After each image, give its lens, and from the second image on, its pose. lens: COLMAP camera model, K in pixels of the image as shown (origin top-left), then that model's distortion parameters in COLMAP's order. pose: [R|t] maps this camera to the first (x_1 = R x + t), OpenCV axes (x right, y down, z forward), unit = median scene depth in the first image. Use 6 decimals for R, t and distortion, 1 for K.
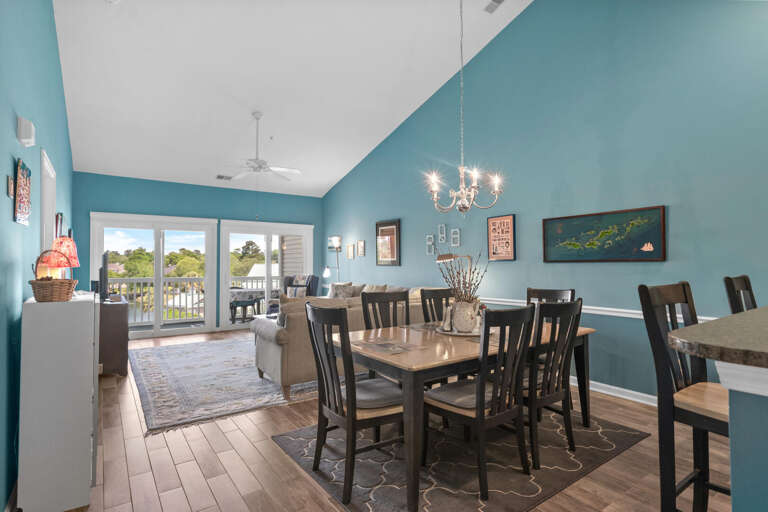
lens RADIAL K [[393.1, 0, 384.0], [0, 393.1, 256.0], [0, 0, 1]] dist [-0.000066, -0.000013]
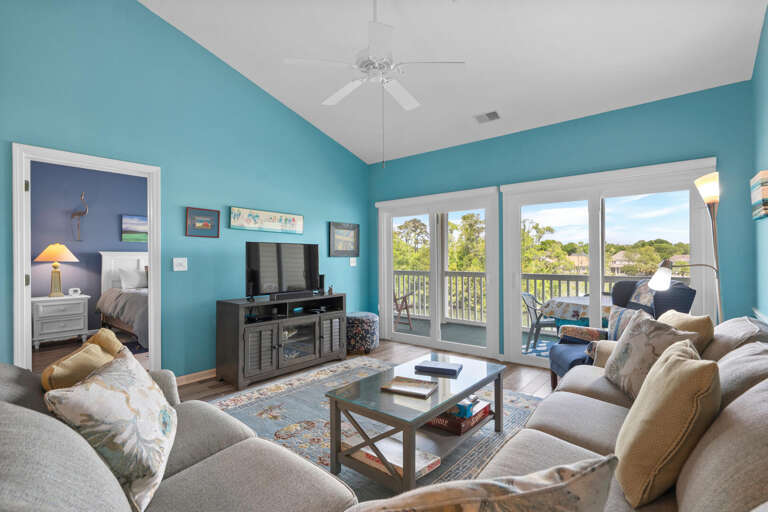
lens RADIAL K [[362.1, 0, 384.0], [0, 362.1, 256.0], [0, 0, 1]] dist [0.001220, 0.000167]
pose [[0.257290, 0.000474, -0.966334, 0.102416], [0.025156, 0.999658, 0.007188, 0.011377], [0.966007, -0.026159, 0.257190, 0.666370]]
